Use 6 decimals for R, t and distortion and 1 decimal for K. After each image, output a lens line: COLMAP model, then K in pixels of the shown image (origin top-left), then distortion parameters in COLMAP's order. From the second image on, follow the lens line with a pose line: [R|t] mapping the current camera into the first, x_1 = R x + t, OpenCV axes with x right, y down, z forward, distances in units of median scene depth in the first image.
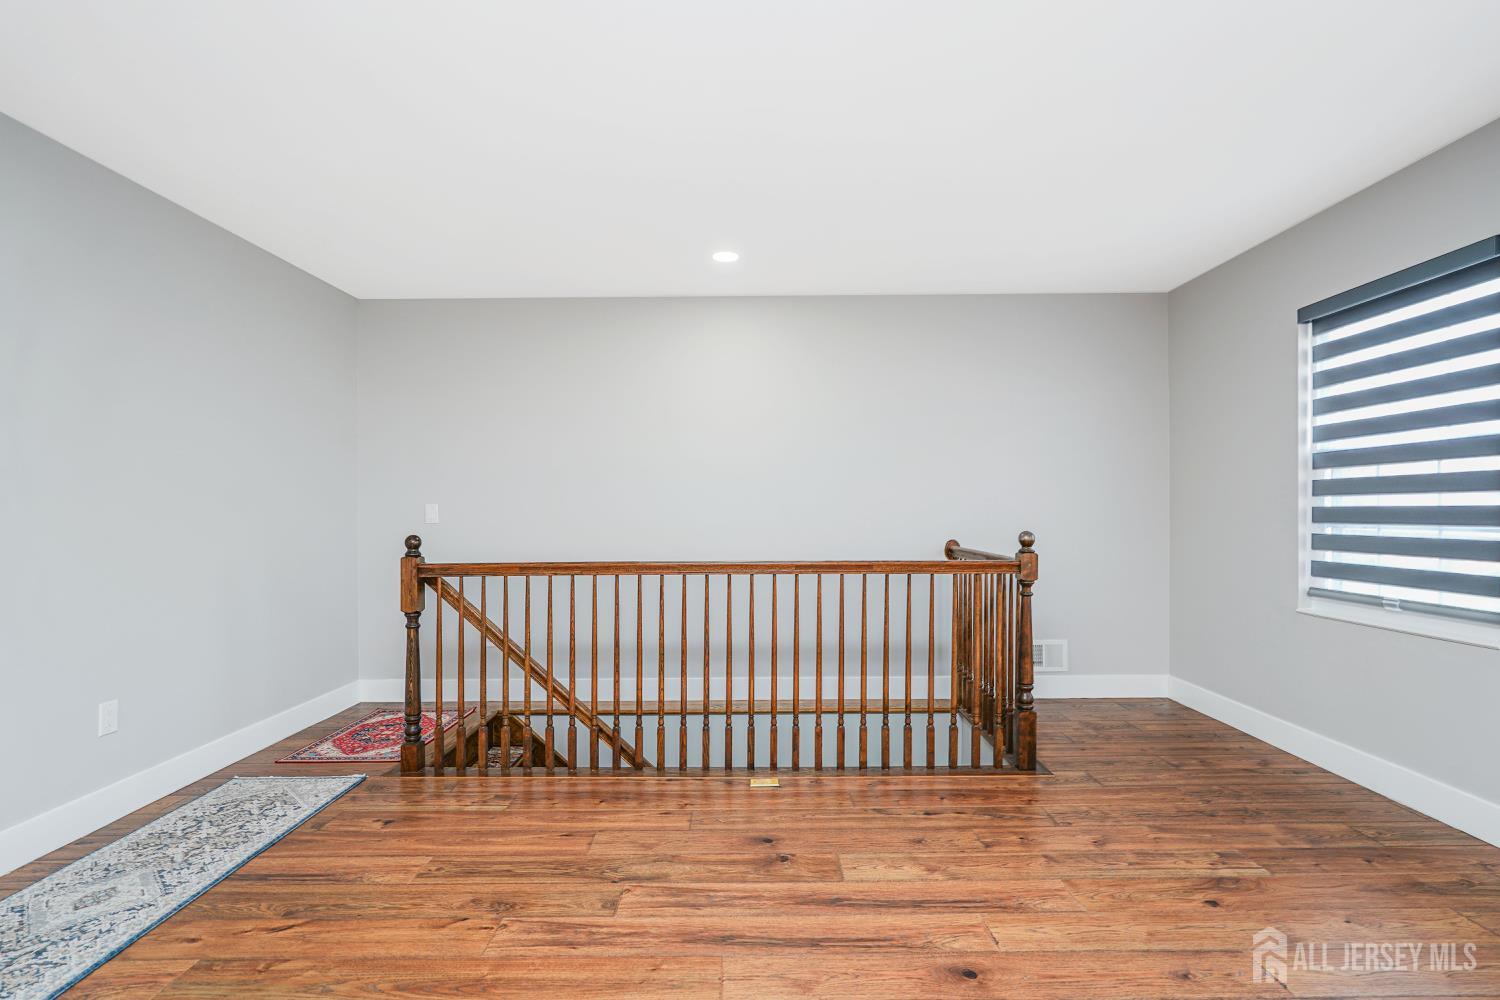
lens RADIAL K [[735.2, 0, 756.4], [0, 735.2, 523.7], [0, 0, 1]] dist [-0.016378, 0.000186]
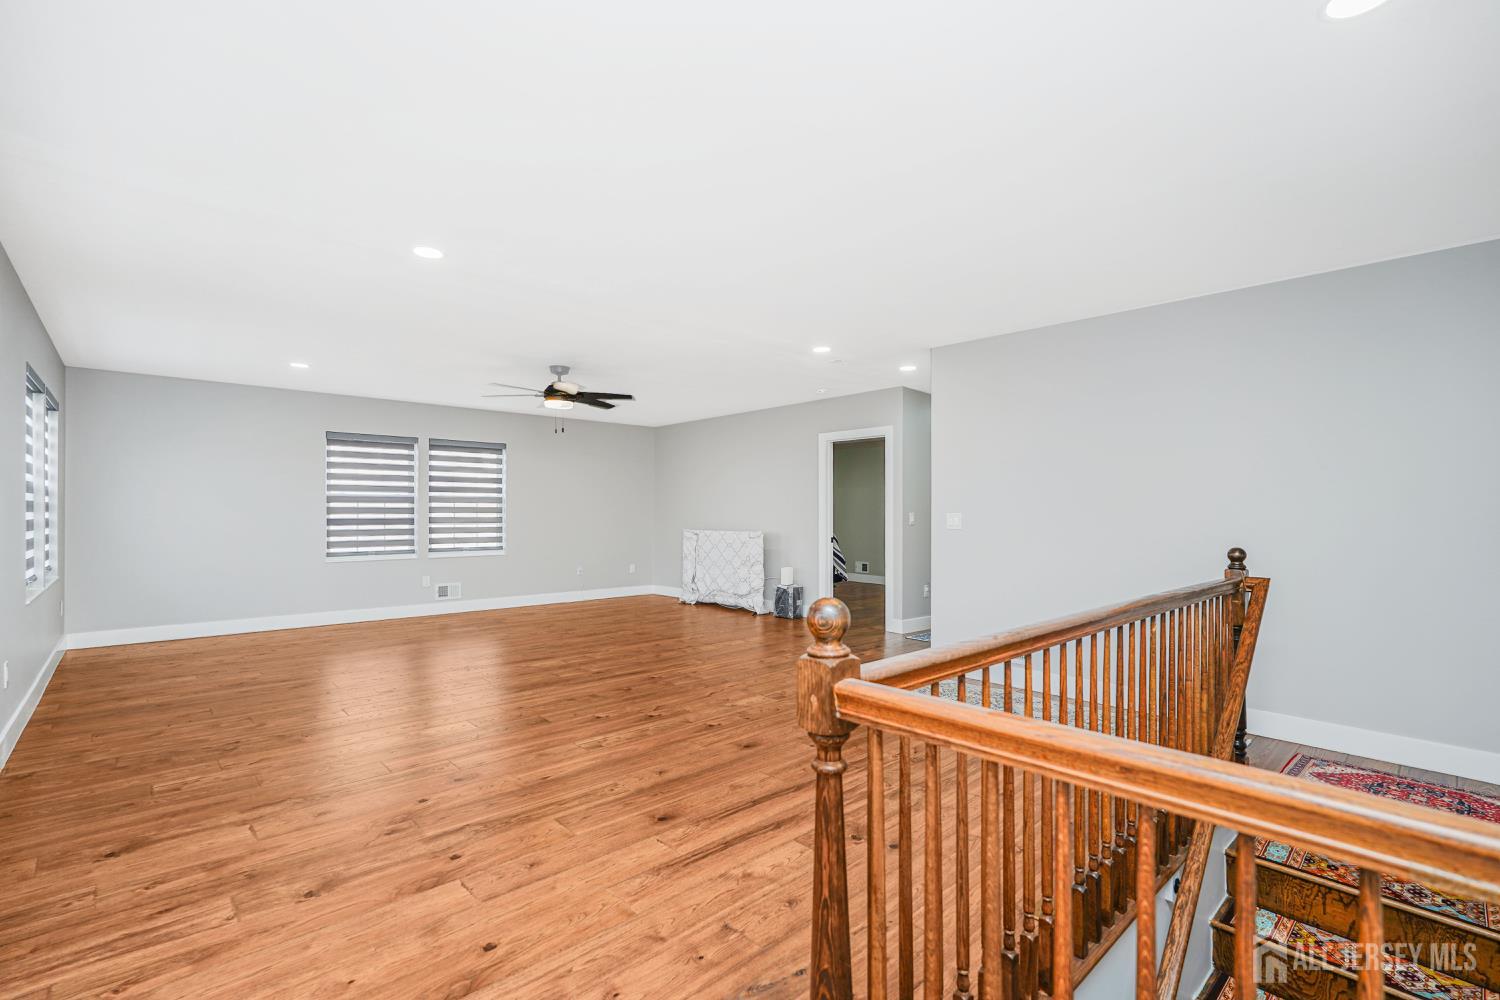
lens RADIAL K [[668.5, 0, 744.0], [0, 668.5, 508.3], [0, 0, 1]] dist [-0.007745, 0.004798]
pose [[-0.744729, 0.000116, -0.667367, 0.837264], [-0.005540, 0.999964, 0.006355, -0.052610], [0.667344, 0.008430, -0.744702, 1.625458]]
